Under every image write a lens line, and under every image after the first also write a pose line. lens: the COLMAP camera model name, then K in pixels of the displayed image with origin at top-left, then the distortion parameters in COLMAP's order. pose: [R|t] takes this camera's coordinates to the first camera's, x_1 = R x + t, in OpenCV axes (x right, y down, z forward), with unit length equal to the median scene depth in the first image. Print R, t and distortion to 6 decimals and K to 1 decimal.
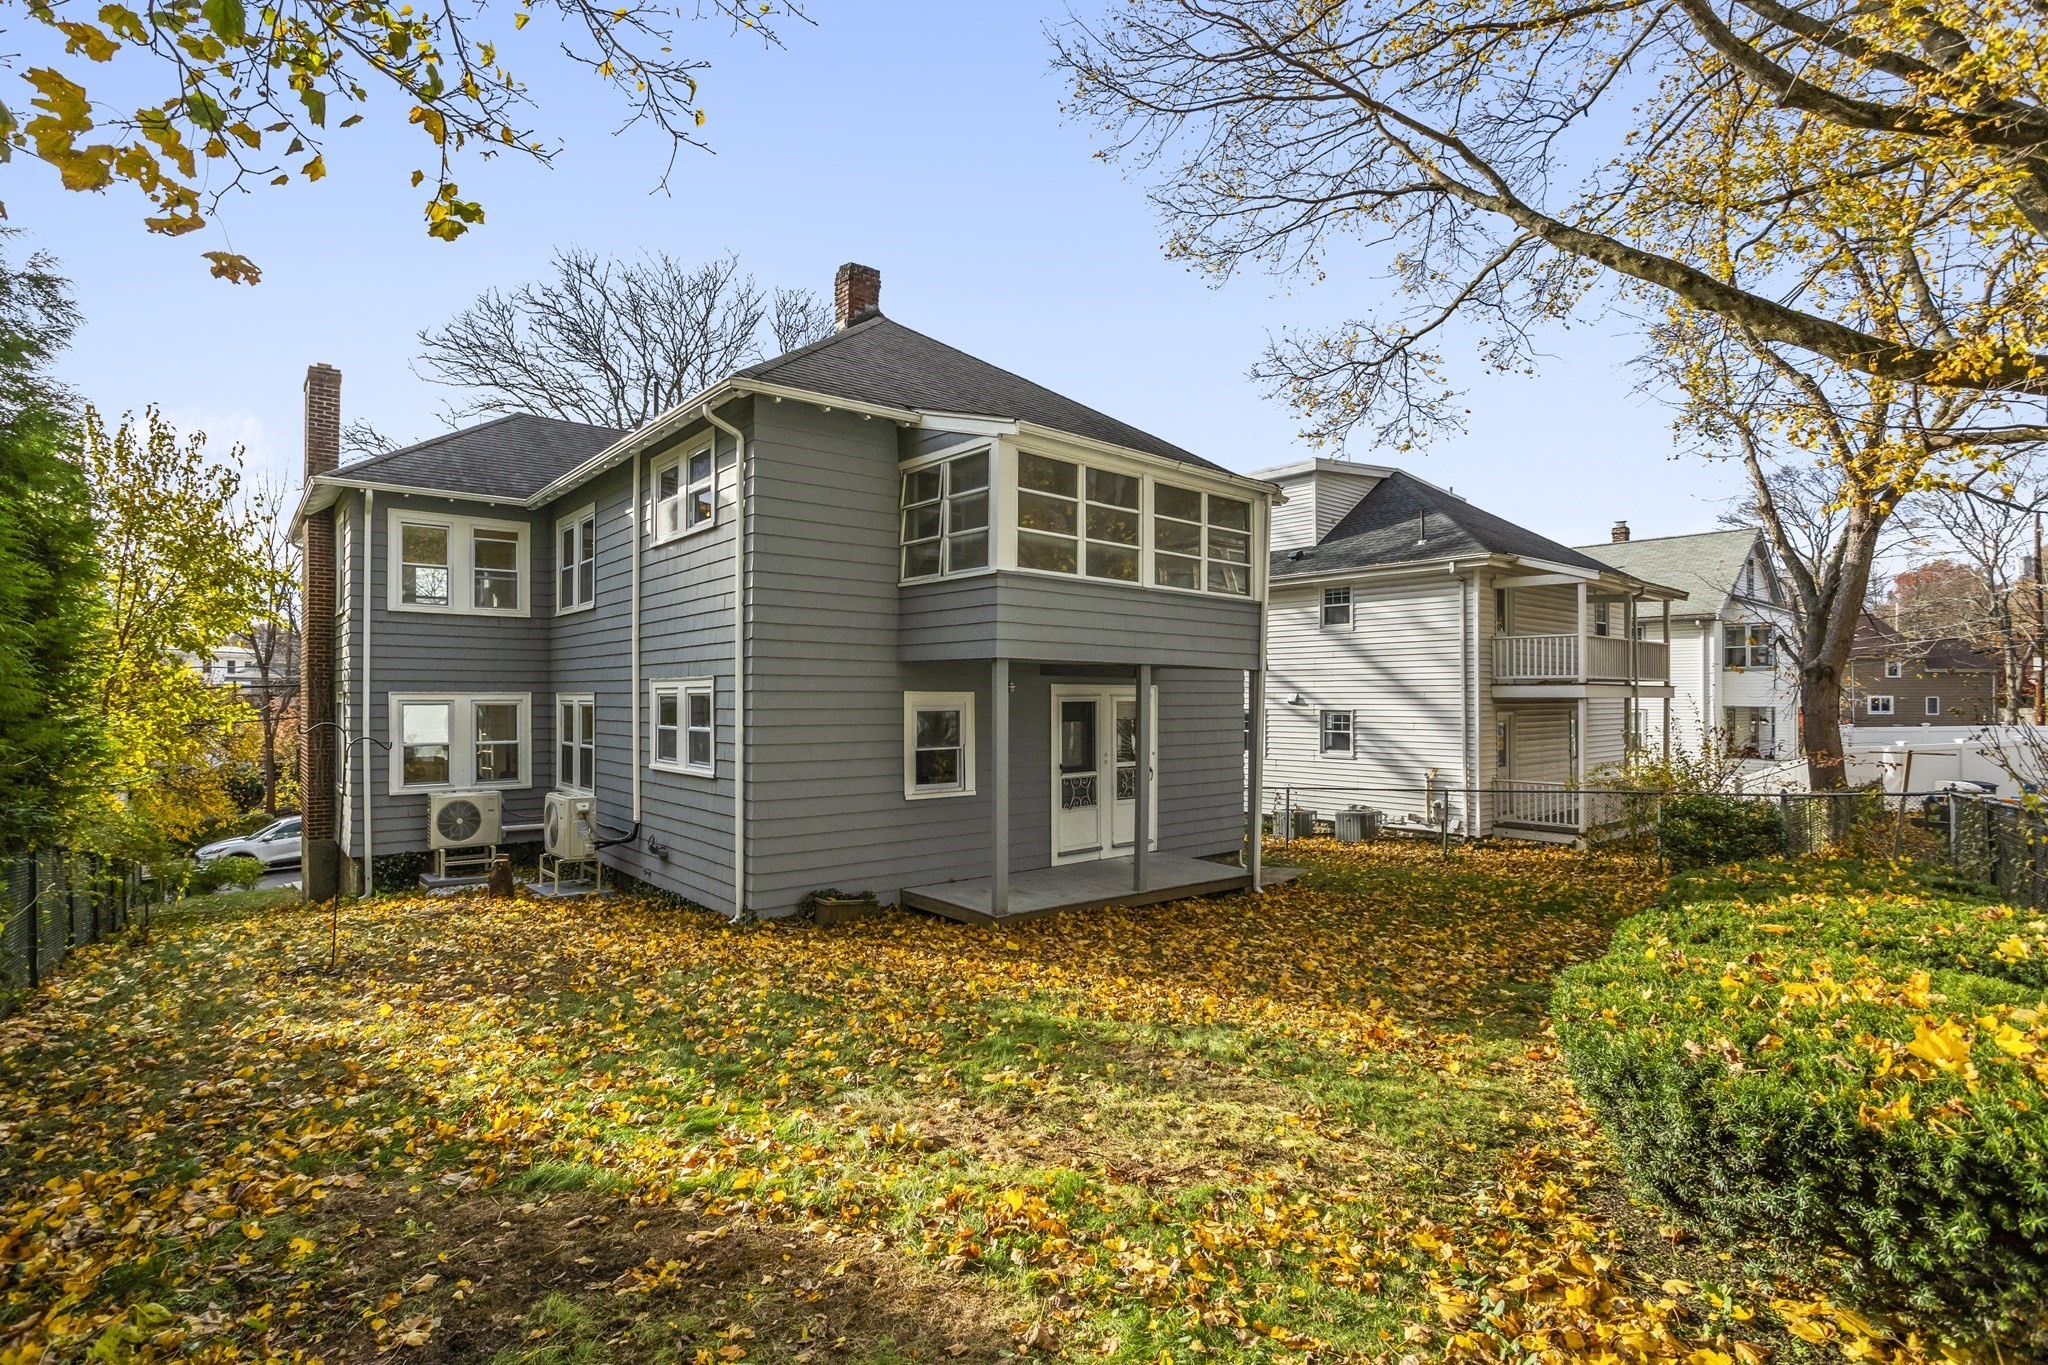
lens RADIAL K [[985.7, 0, 1027.7], [0, 985.7, 689.8], [0, 0, 1]] dist [-0.024549, 0.000247]
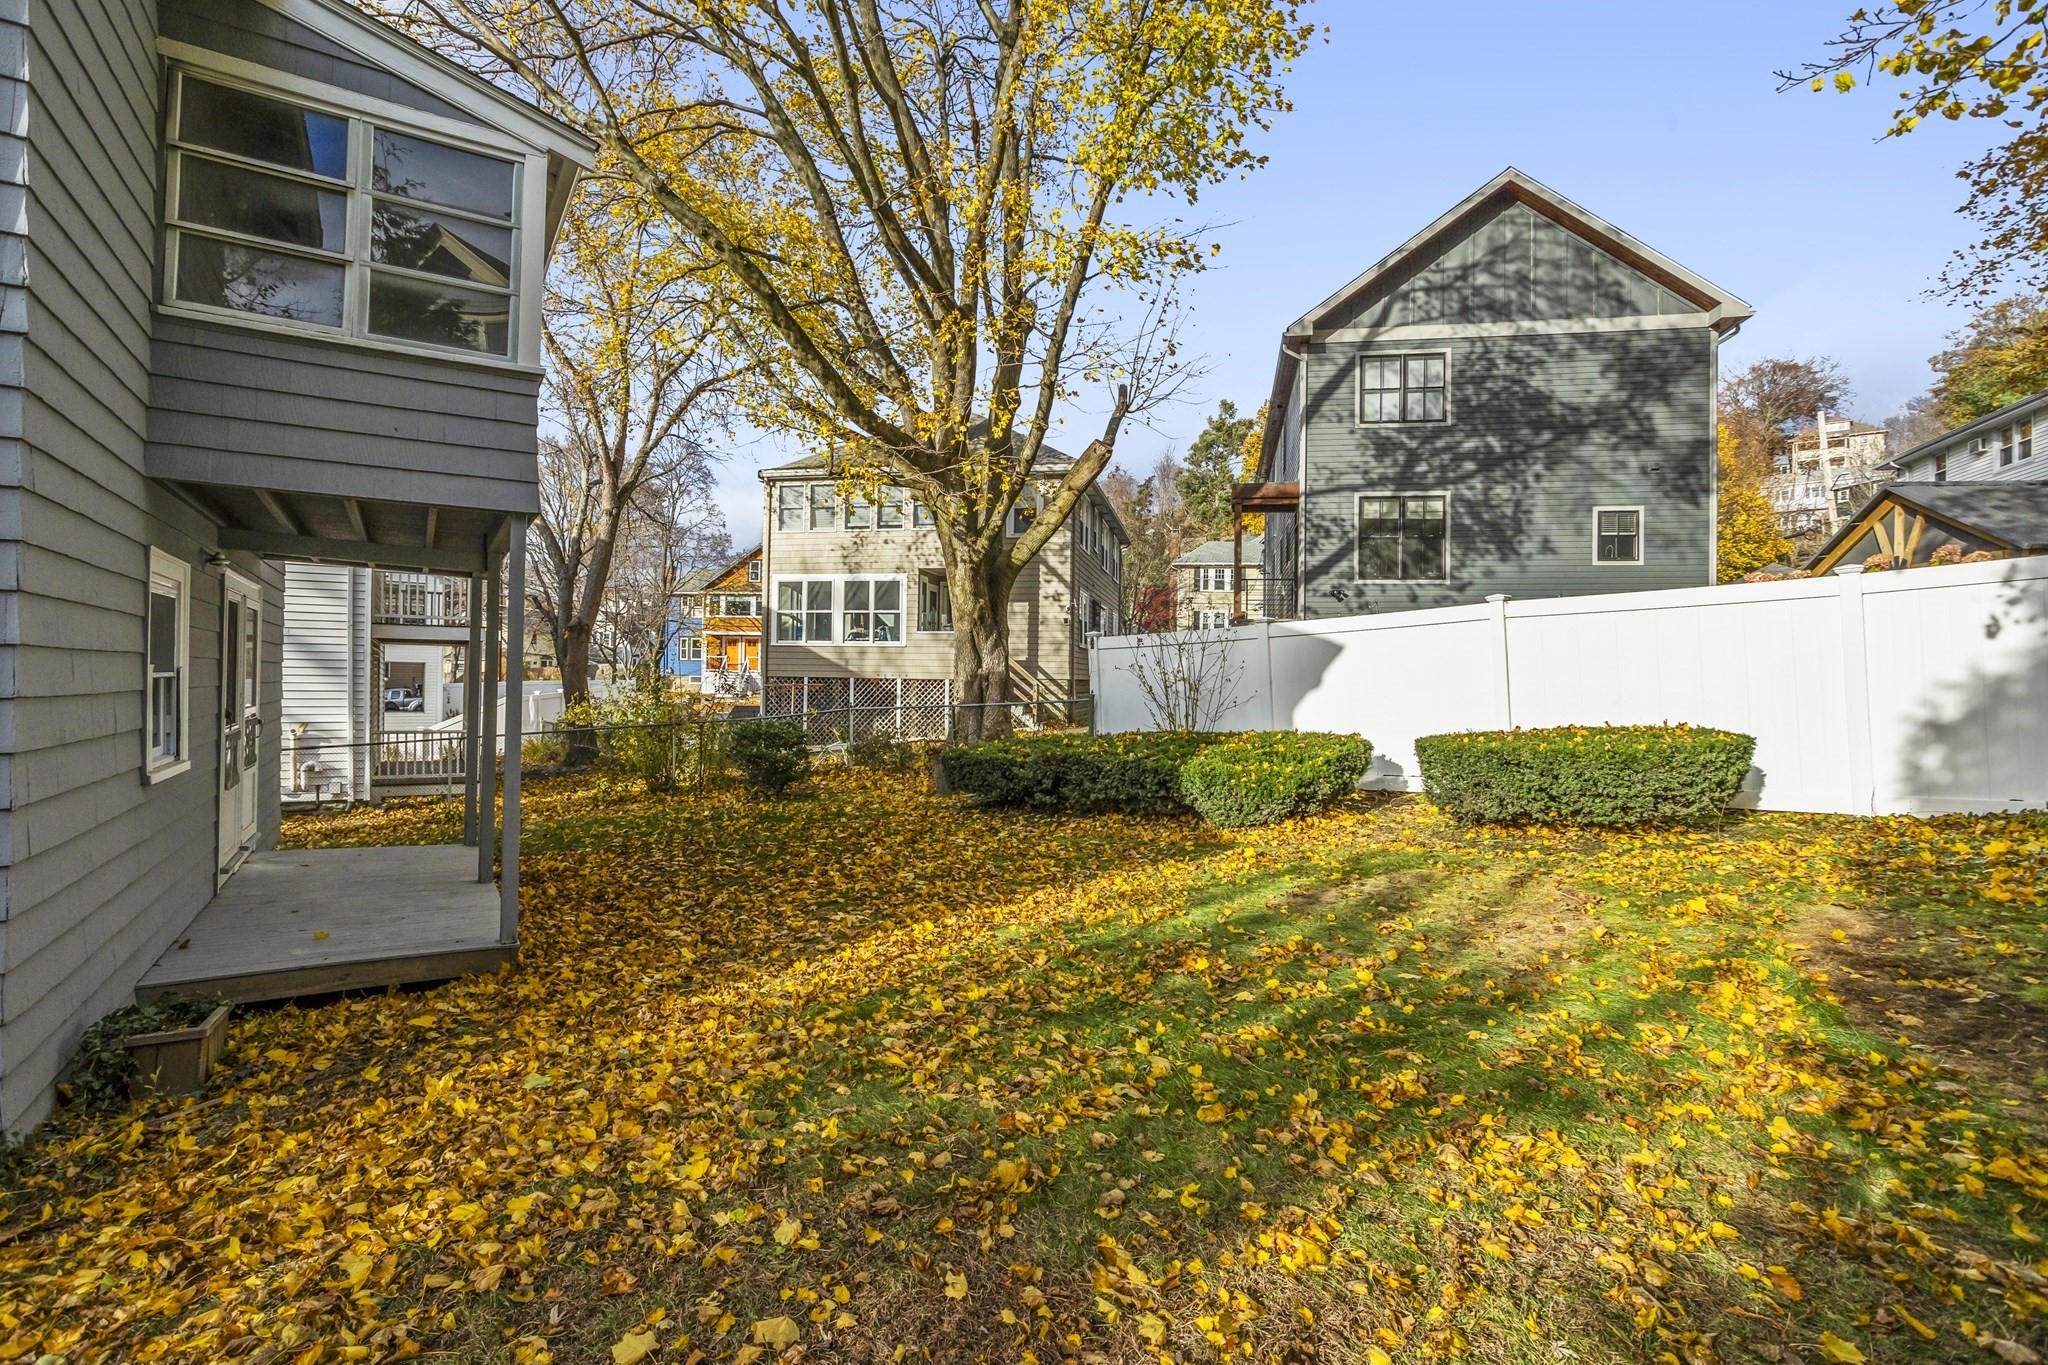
lens RADIAL K [[985.7, 0, 1029.0], [0, 985.7, 677.1], [0, 0, 1]] dist [-0.024549, 0.000247]
pose [[0.129596, 0.005859, 0.991550, -0.306852], [-0.021270, 0.999769, -0.003127, 0.033627], [-0.991339, -0.020685, 0.129691, 0.318532]]
